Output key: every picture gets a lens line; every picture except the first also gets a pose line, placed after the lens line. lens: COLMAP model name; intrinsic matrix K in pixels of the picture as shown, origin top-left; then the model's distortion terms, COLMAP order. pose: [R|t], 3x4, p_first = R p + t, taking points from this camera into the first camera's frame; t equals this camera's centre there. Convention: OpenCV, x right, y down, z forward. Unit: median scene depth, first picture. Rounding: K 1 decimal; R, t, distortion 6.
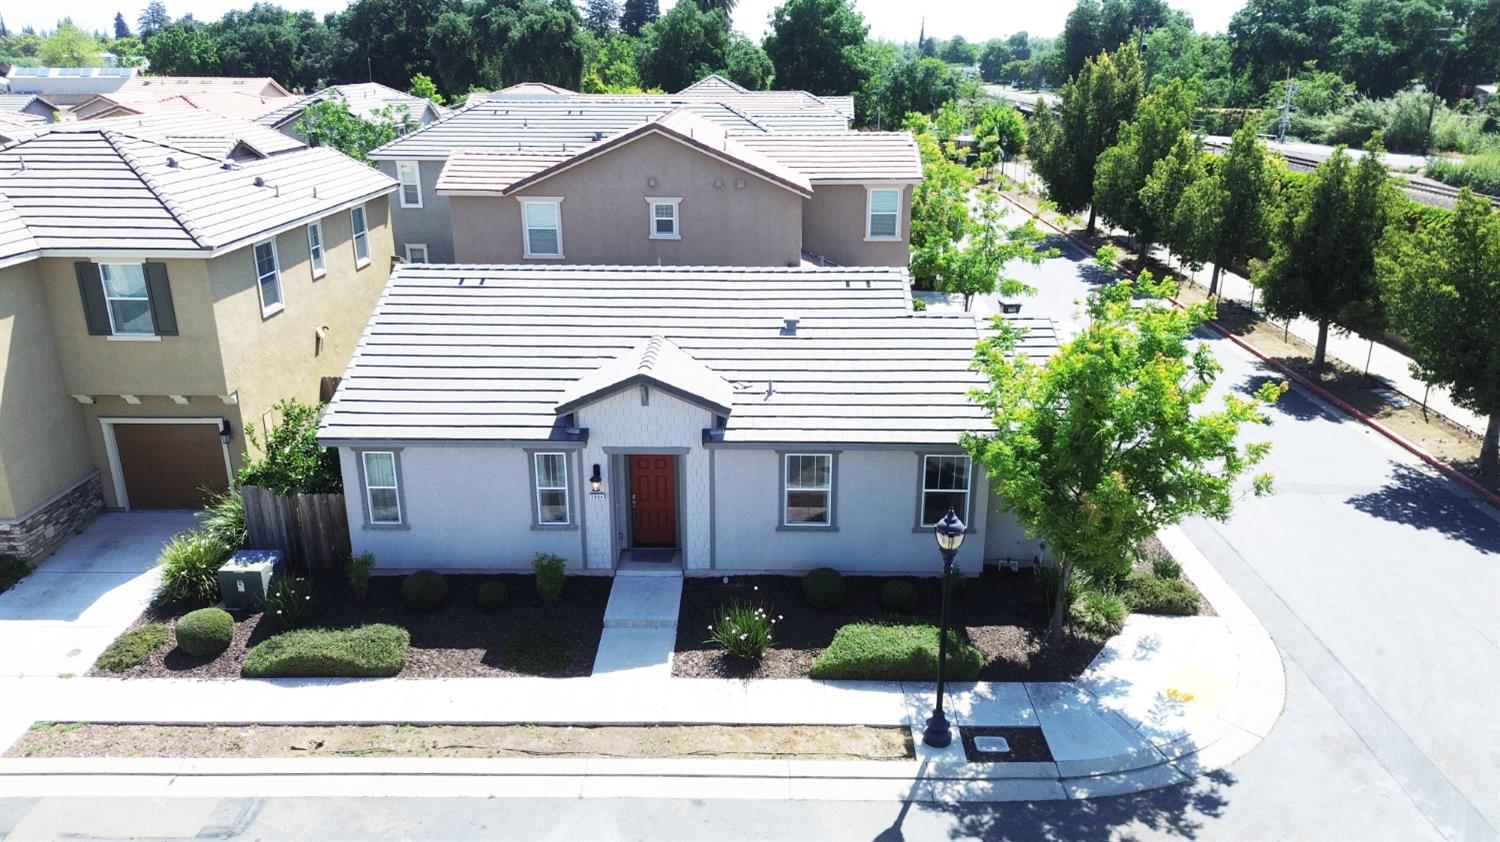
lens RADIAL K [[1040.3, 0, 750.0], [0, 1040.3, 421.0], [0, 0, 1]] dist [0.000958, 0.000146]
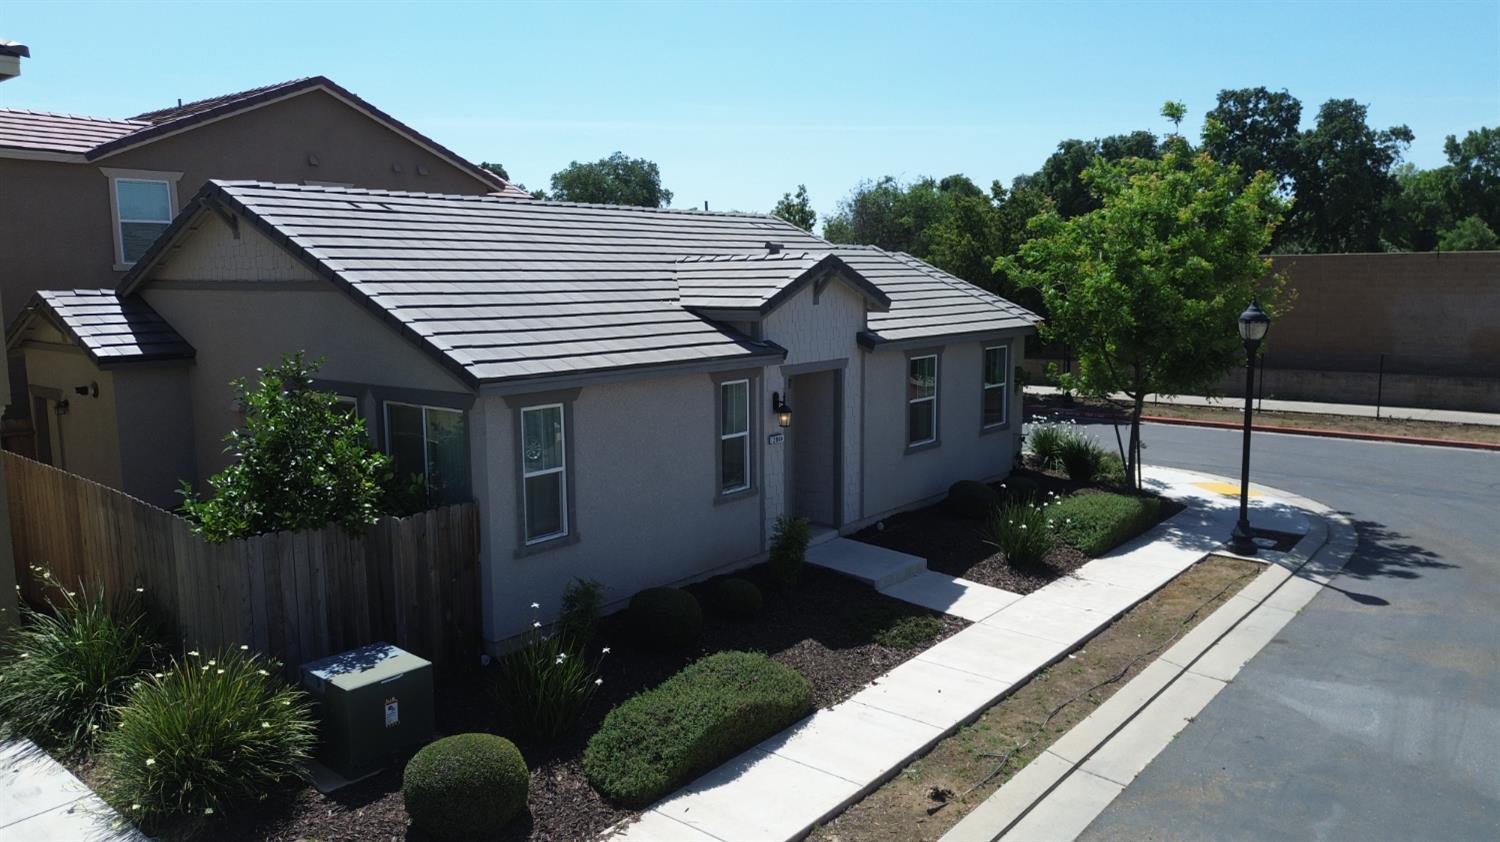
lens RADIAL K [[1072.9, 0, 750.0], [0, 1072.9, 421.0], [0, 0, 1]] dist [-0.011590, -0.003095]
pose [[0.610036, -0.109592, 0.784758, -0.734854], [0.269538, 0.960029, -0.075459, 0.110959], [-0.745121, 0.257555, 0.615192, 0.548846]]
